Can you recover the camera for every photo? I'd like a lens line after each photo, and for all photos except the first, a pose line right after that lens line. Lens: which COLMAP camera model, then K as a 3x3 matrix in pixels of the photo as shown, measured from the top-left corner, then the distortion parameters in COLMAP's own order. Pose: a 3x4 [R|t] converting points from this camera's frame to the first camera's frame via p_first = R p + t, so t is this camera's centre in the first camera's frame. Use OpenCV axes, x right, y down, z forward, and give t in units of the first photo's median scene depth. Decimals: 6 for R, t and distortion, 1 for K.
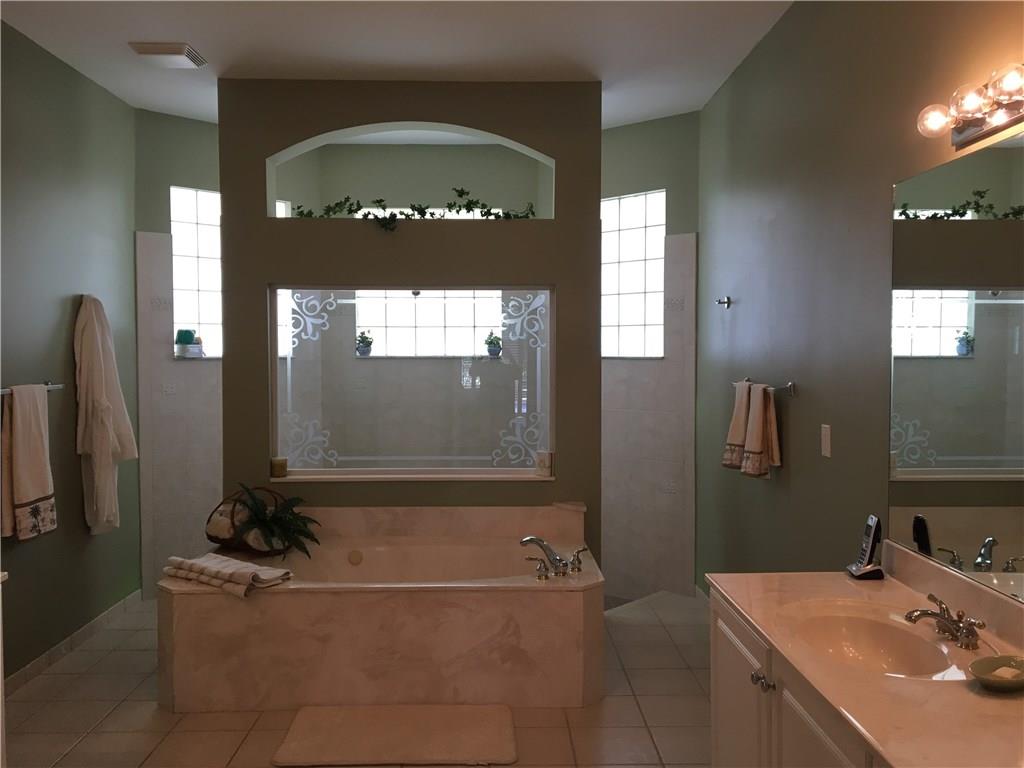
lens RADIAL K [[863.3, 0, 508.4], [0, 863.3, 383.8], [0, 0, 1]] dist [0.120450, -0.192626]
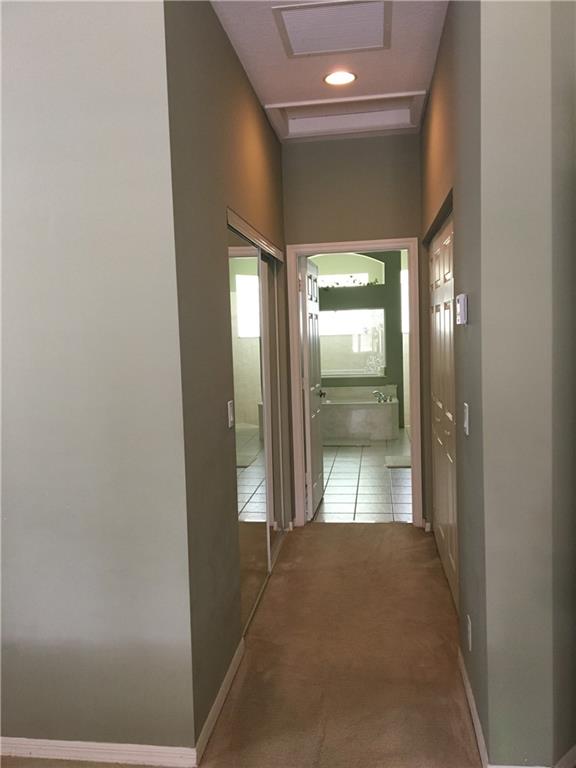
lens RADIAL K [[647.5, 0, 288.0], [0, 647.5, 384.0], [0, 0, 1]] dist [0.120450, -0.192626]
pose [[0.990550, -0.018125, -0.135952, 0.023965], [0.022521, 0.999270, 0.030866, 0.064382], [0.135293, -0.033636, 0.990235, -1.180052]]
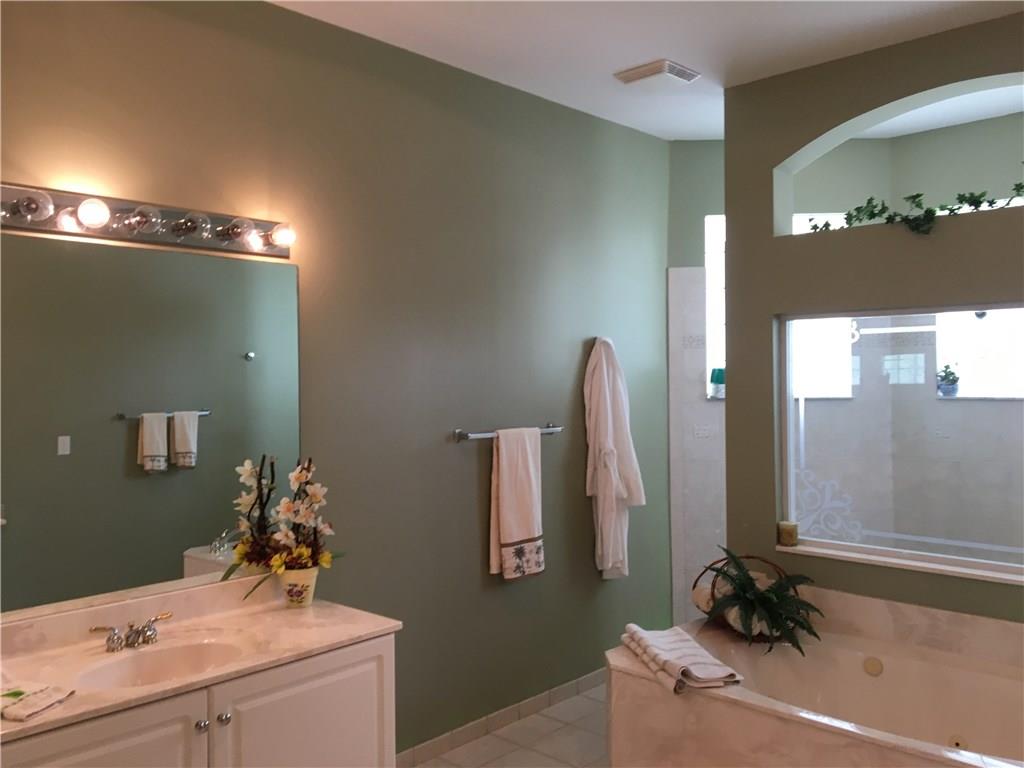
lens RADIAL K [[863.3, 0, 508.4], [0, 863.3, 383.8], [0, 0, 1]] dist [0.120450, -0.192626]
pose [[0.717589, 0.000737, -0.696467, 0.132013], [-0.021311, 0.999554, -0.020900, -0.025126], [0.696141, 0.029840, 0.717284, 0.218173]]
